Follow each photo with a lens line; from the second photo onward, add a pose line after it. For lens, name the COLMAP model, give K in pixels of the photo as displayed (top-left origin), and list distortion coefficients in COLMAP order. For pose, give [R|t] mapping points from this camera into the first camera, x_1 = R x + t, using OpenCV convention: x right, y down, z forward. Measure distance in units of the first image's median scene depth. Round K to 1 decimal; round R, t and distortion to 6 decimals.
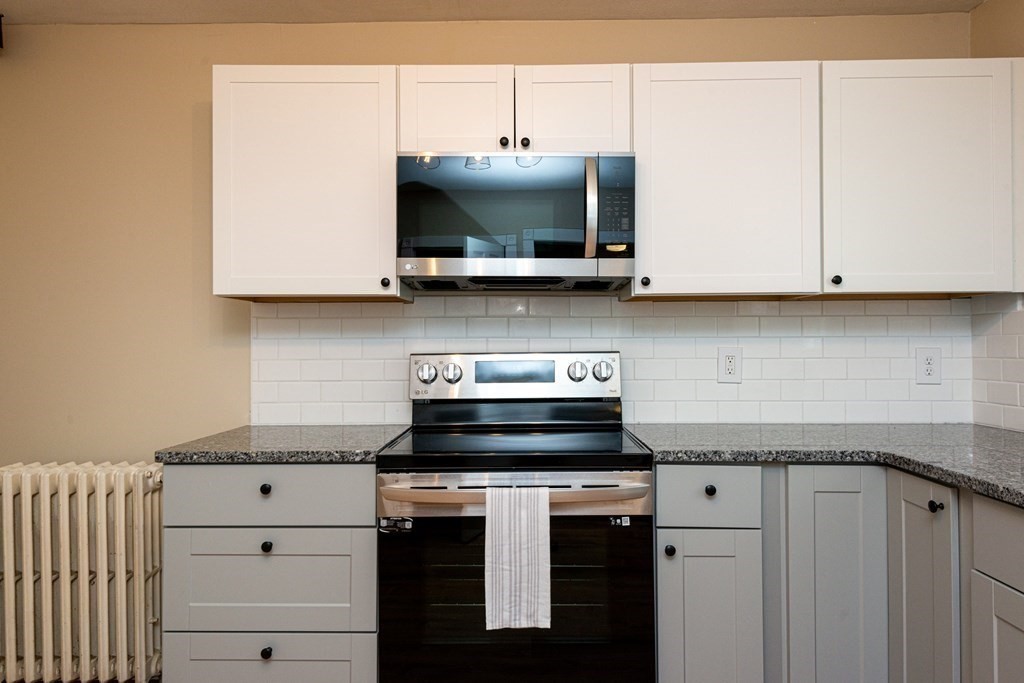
lens RADIAL K [[683.8, 0, 516.7], [0, 683.8, 331.5], [0, 0, 1]] dist [0.022013, -0.013245]
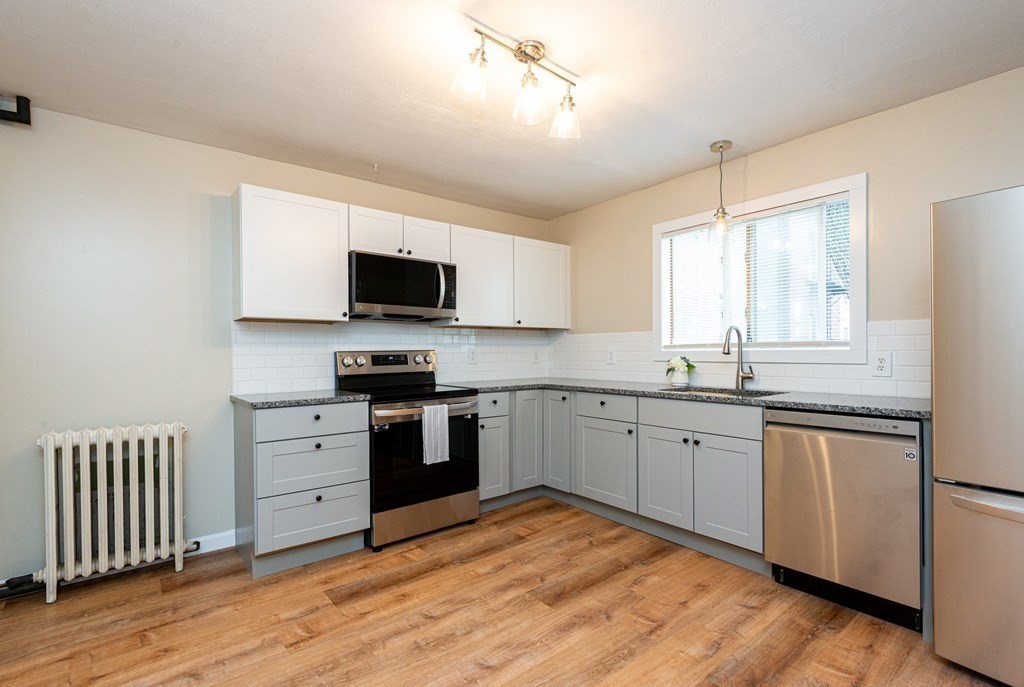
lens RADIAL K [[471.0, 0, 508.7], [0, 471.0, 355.7], [0, 0, 1]] dist [0.021083, -0.008199]
pose [[0.776422, -0.007946, 0.630164, -0.696992], [-0.005857, 0.999786, 0.019823, 0.017448], [-0.630187, -0.019082, 0.776209, -0.361509]]
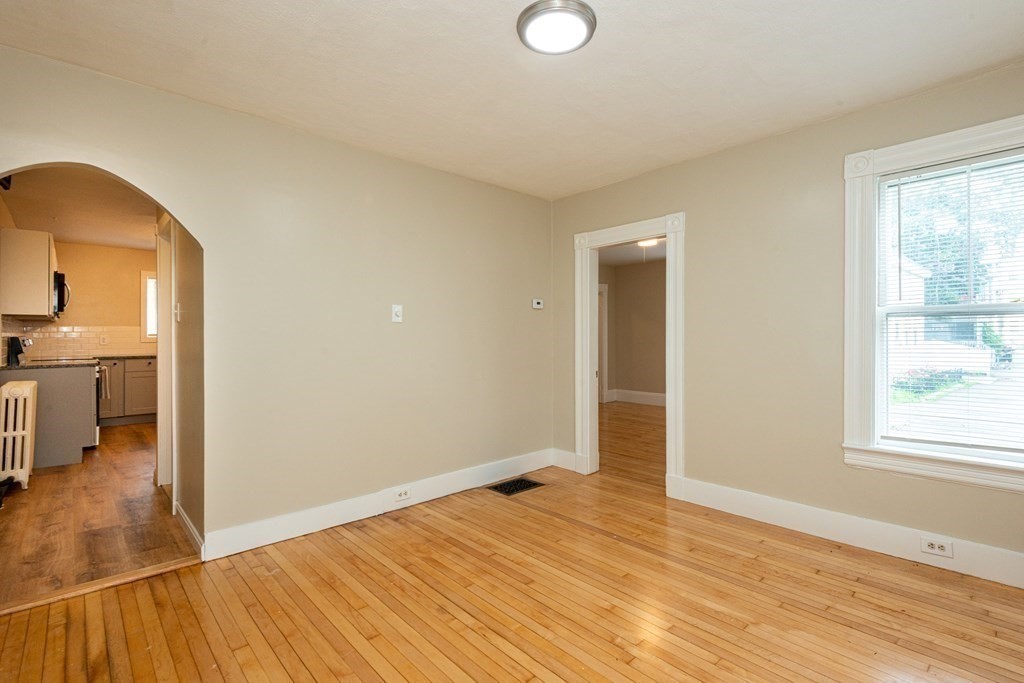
lens RADIAL K [[471.0, 0, 510.0], [0, 471.0, 333.1], [0, 0, 1]] dist [0.021083, -0.008199]
pose [[-0.684576, -0.000933, 0.728941, -3.323082], [-0.008201, 0.999946, -0.006422, 0.005500], [-0.728896, -0.010375, -0.684546, 1.006118]]
